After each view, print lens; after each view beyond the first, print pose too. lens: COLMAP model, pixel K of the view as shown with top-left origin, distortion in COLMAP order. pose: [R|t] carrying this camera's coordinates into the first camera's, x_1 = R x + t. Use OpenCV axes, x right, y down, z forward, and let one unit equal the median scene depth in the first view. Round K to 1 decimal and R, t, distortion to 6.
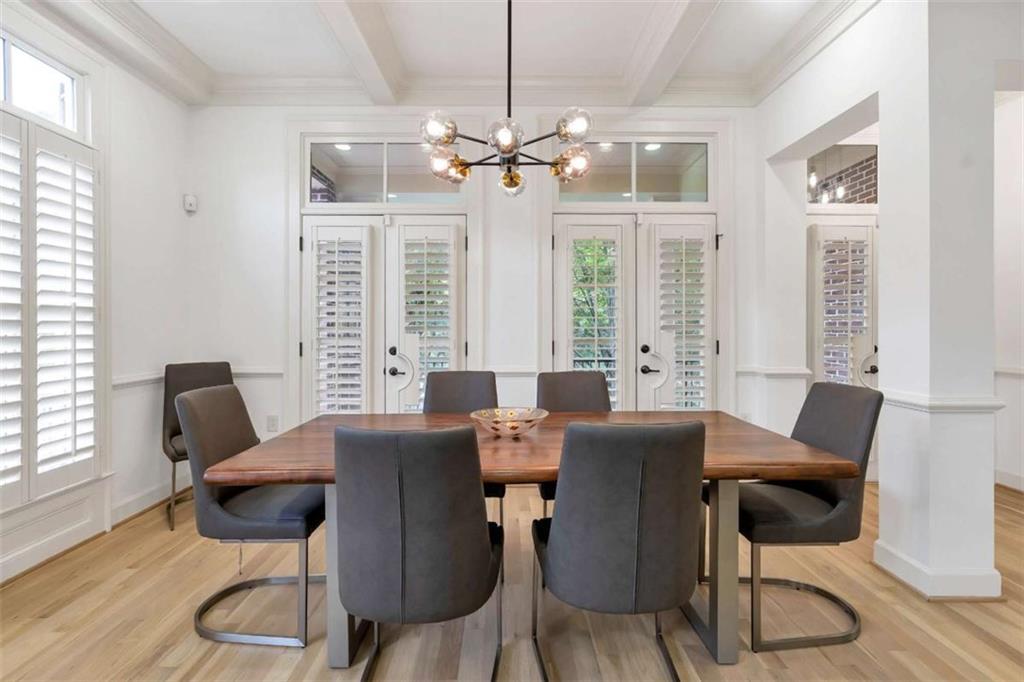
lens RADIAL K [[482.8, 0, 511.4], [0, 482.8, 323.6], [0, 0, 1]] dist [-0.000531, 0.000402]
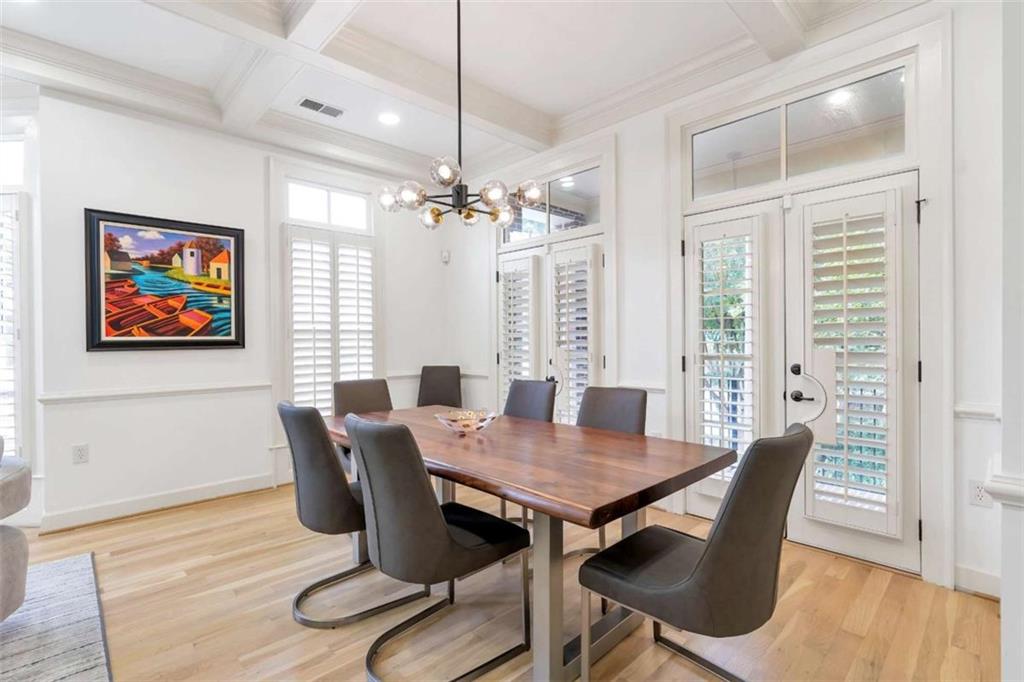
lens RADIAL K [[479.4, 0, 512.0], [0, 479.4, 341.0], [0, 0, 1]] dist [-0.002470, 0.000879]
pose [[0.687586, -0.001177, -0.726102, 0.536519], [0.007811, 0.999953, 0.005776, -0.000939], [0.726061, -0.009643, 0.687563, 0.152214]]
